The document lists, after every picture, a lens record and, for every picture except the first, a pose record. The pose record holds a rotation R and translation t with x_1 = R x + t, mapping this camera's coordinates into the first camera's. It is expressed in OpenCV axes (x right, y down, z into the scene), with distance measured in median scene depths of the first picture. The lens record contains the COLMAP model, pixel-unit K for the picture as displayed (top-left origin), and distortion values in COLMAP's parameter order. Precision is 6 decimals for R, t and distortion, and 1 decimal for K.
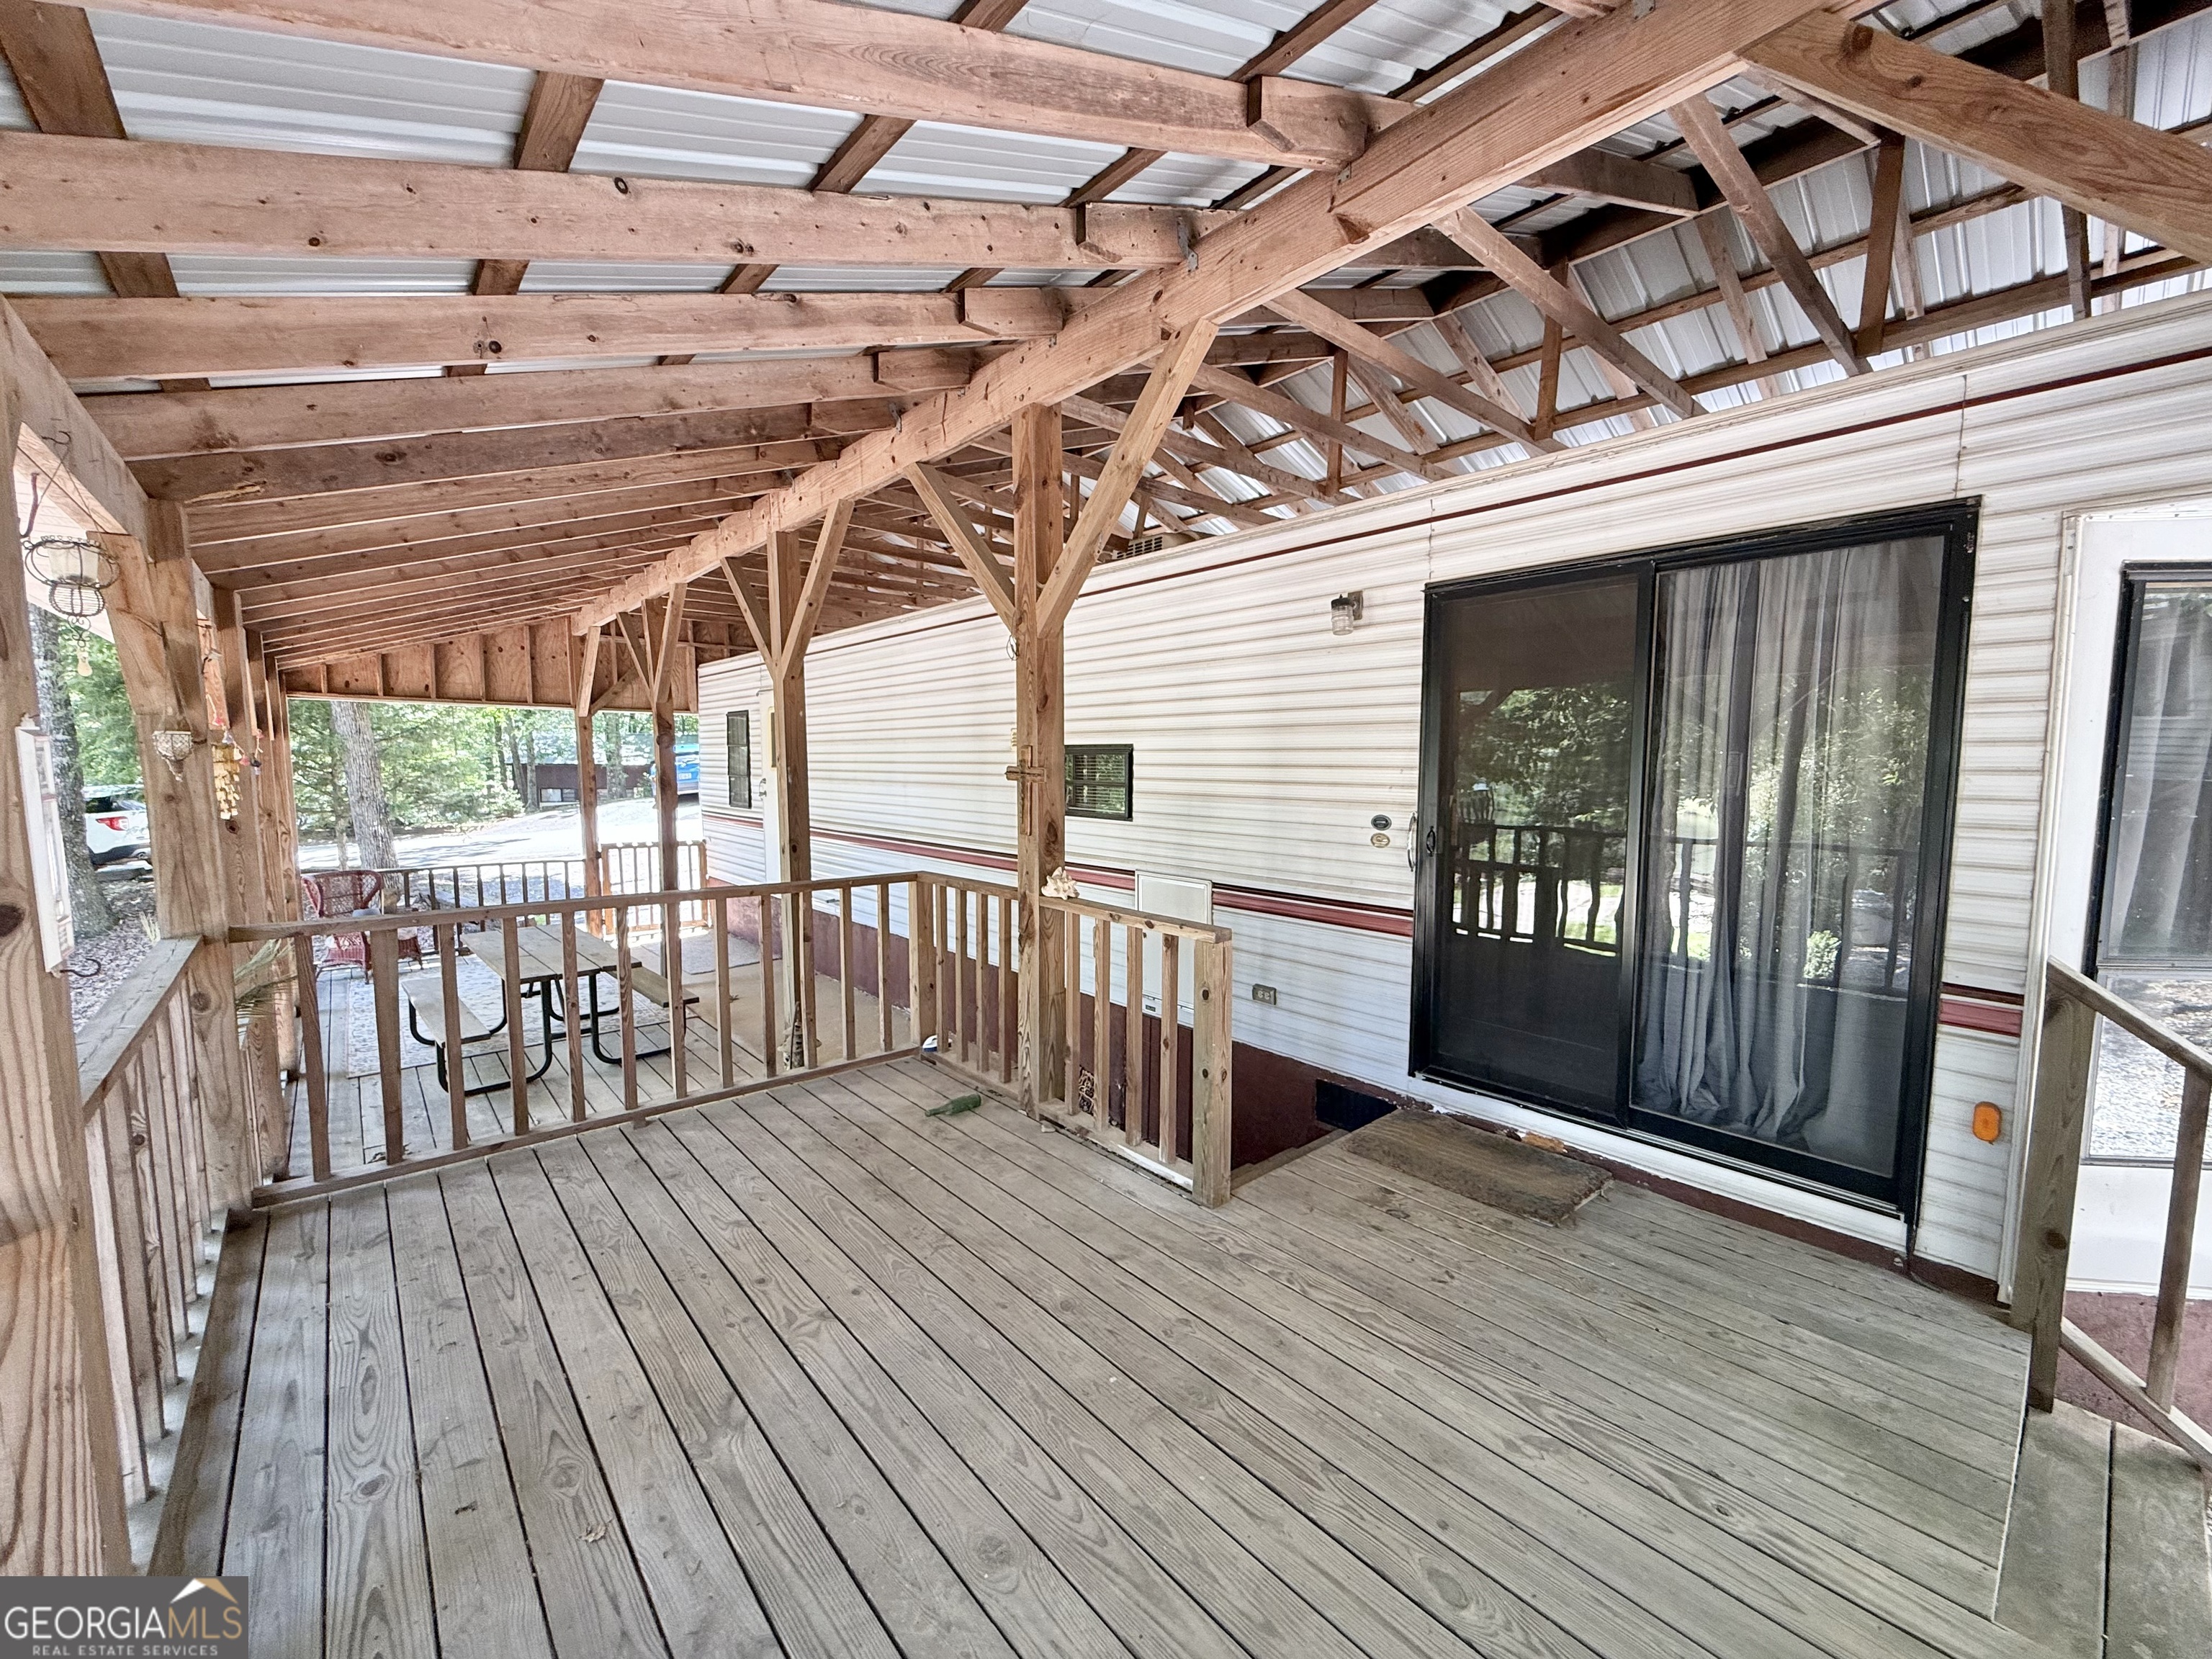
lens RADIAL K [[882.8, 0, 1108.3], [0, 882.8, 835.9], [0, 0, 1]] dist [0.001538, -0.000486]
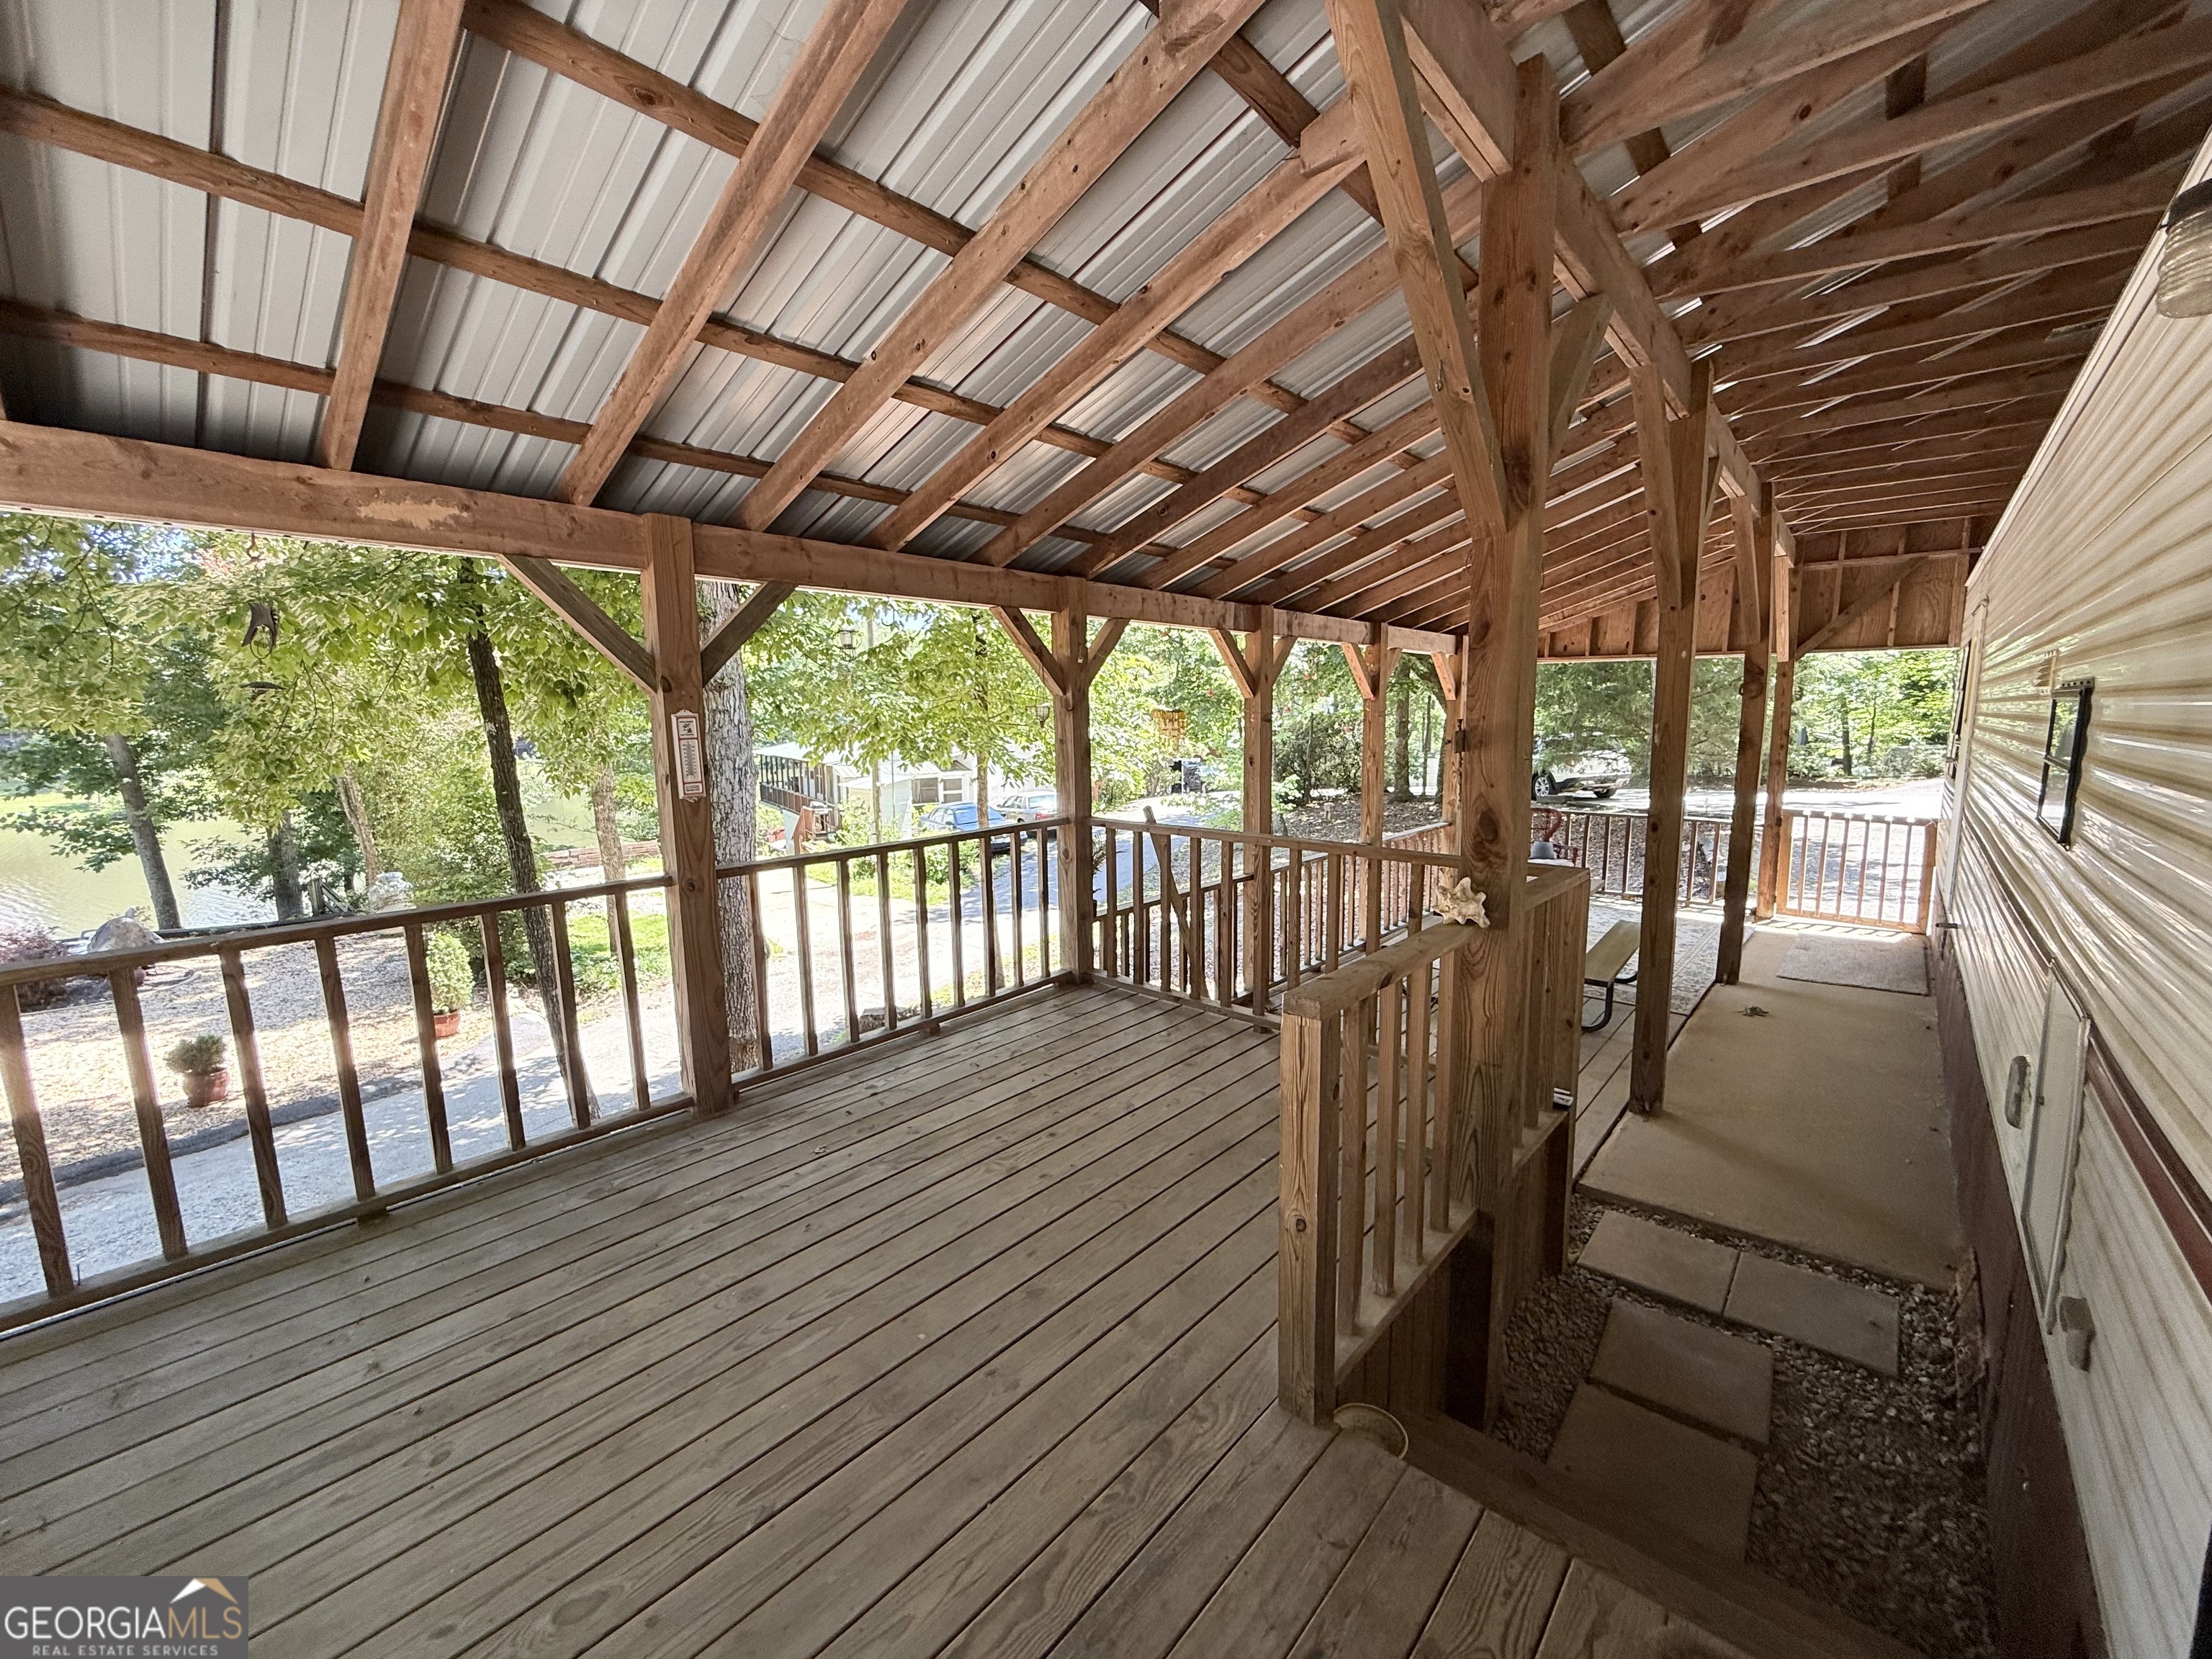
lens RADIAL K [[884.9, 0, 1108.5], [0, 884.9, 845.9], [0, 0, 1]] dist [0.001175, 0.008779]
pose [[0.131450, 0.146553, -0.980430, 0.696115], [-0.077521, 0.987503, 0.137217, -0.079757], [0.988287, 0.057967, 0.141168, 0.744236]]
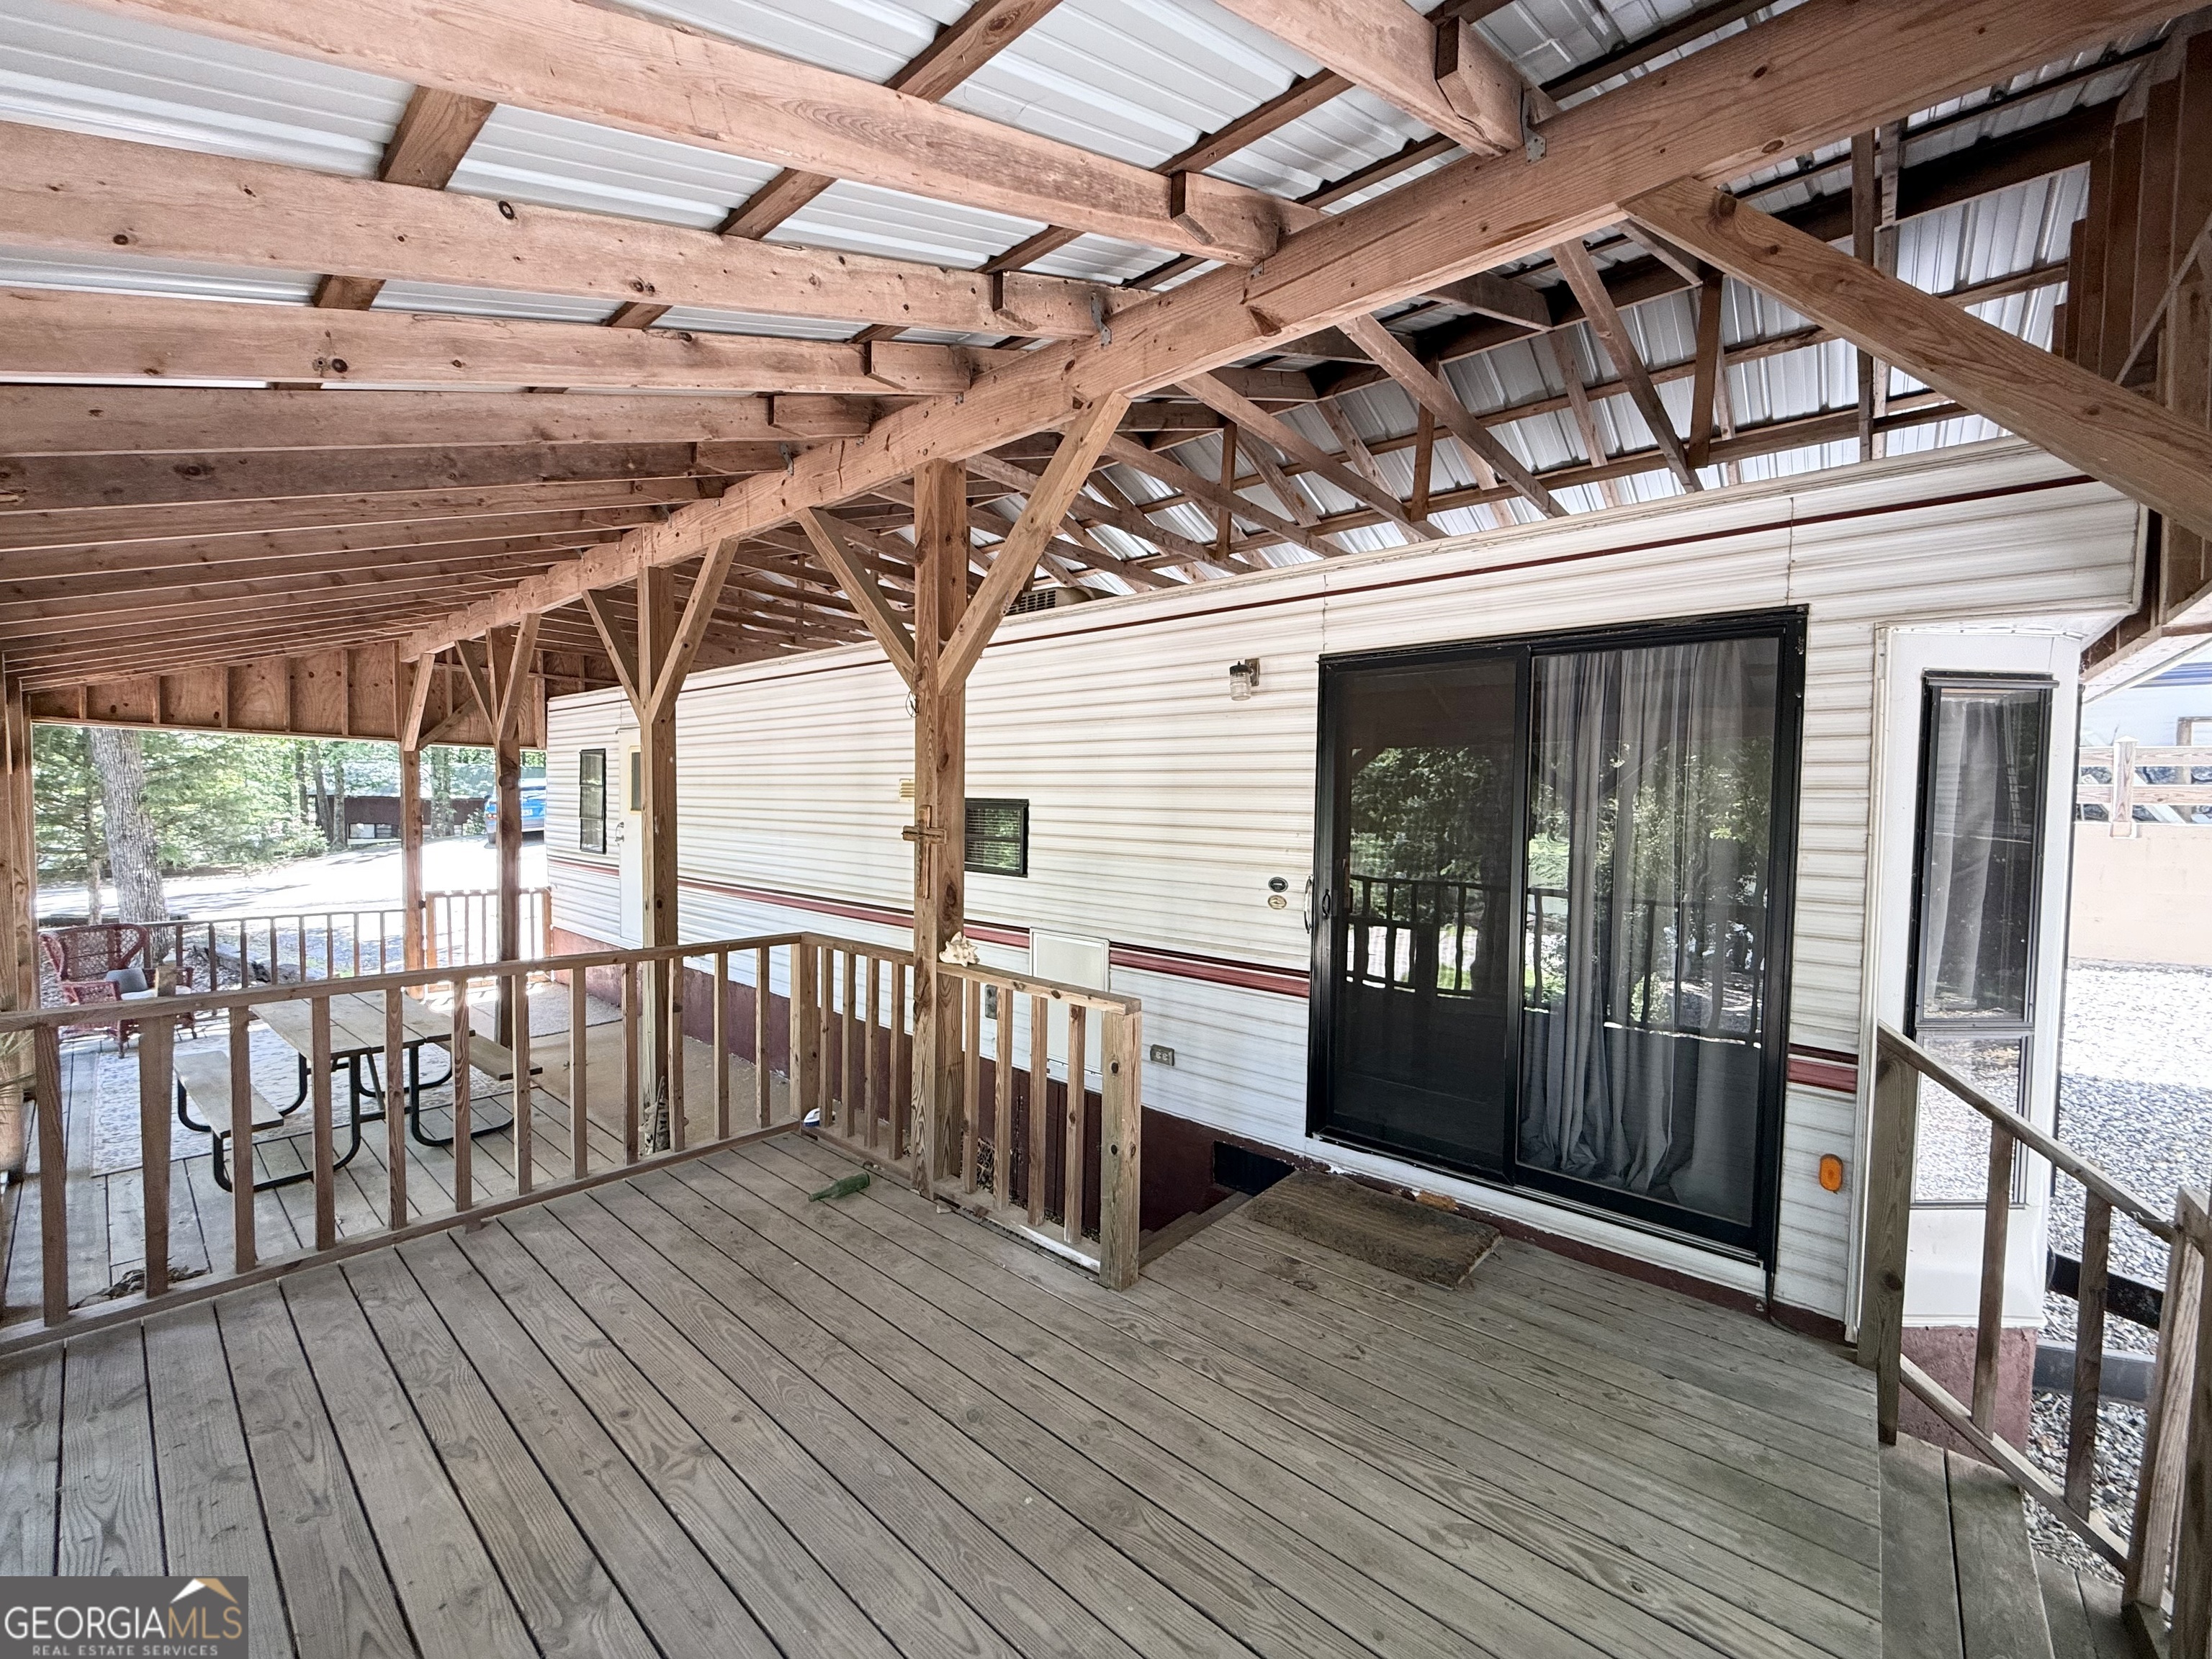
lens RADIAL K [[882.8, 0, 1108.3], [0, 882.8, 835.9], [0, 0, 1]] dist [0.001538, -0.000486]
pose [[0.990183, 0.009537, 0.139452, -0.034992], [-0.003264, 0.998975, -0.045148, -0.031749], [-0.139739, 0.044249, 0.989199, 0.024398]]
